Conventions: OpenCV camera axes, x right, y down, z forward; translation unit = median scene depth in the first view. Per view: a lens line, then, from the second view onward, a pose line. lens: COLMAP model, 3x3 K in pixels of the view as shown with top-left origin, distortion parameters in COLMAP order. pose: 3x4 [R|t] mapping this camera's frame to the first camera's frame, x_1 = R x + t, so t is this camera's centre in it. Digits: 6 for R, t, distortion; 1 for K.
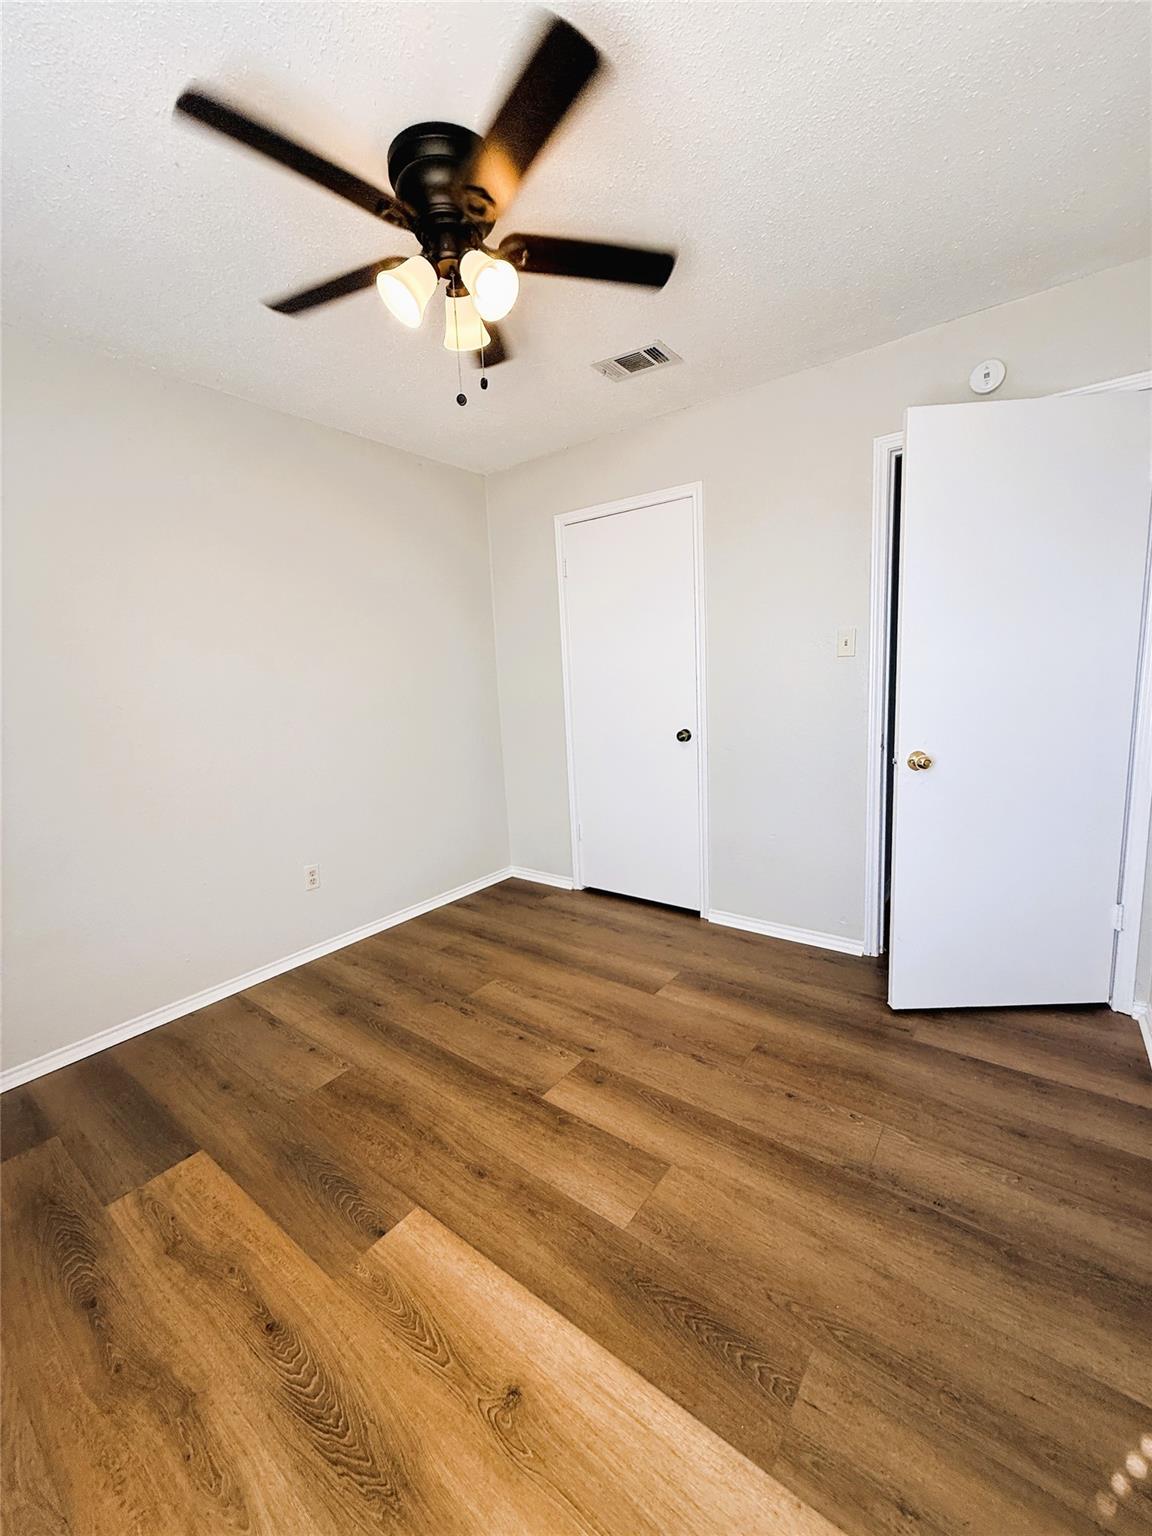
lens RADIAL K [[612.1, 0, 580.4], [0, 612.1, 772.1], [0, 0, 1]] dist [0.008625, -0.000770]
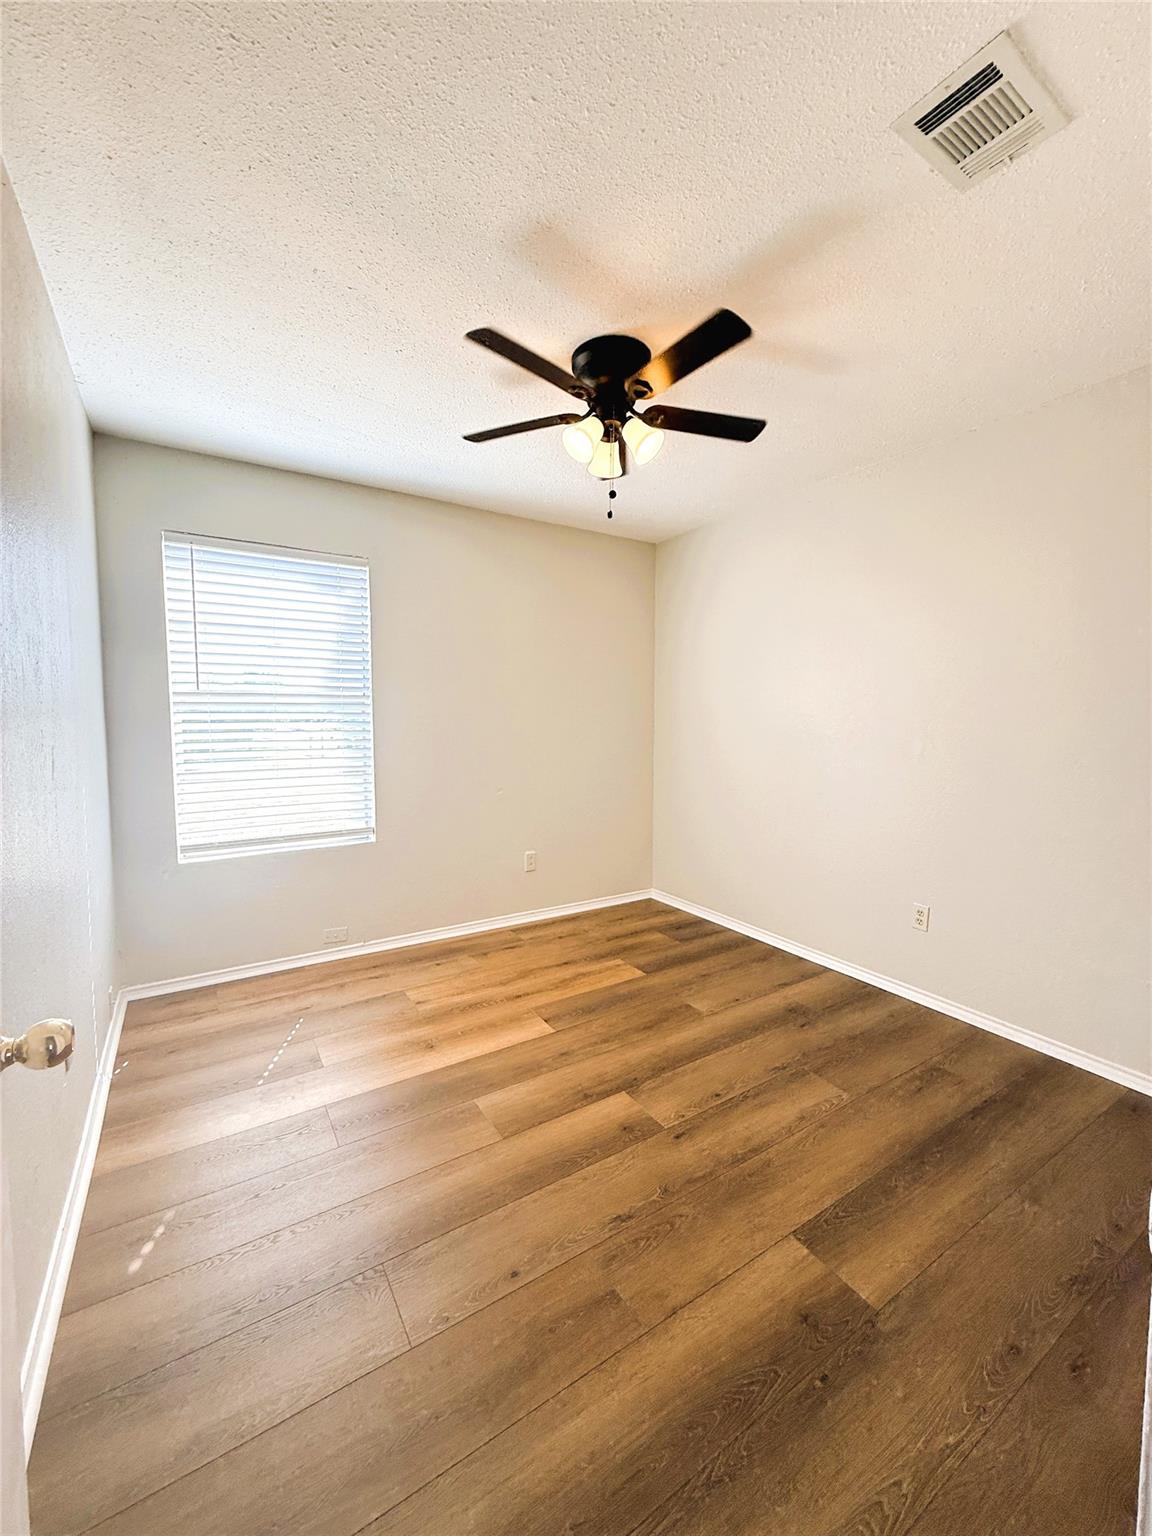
lens RADIAL K [[612.1, 0, 592.1], [0, 612.1, 782.7], [0, 0, 1]] dist [0.008625, -0.000770]
pose [[-0.340534, 0.147774, -0.928547, 0.816950], [-0.142826, 0.967981, 0.206429, -0.217032], [0.929321, 0.202917, -0.308525, 1.049114]]
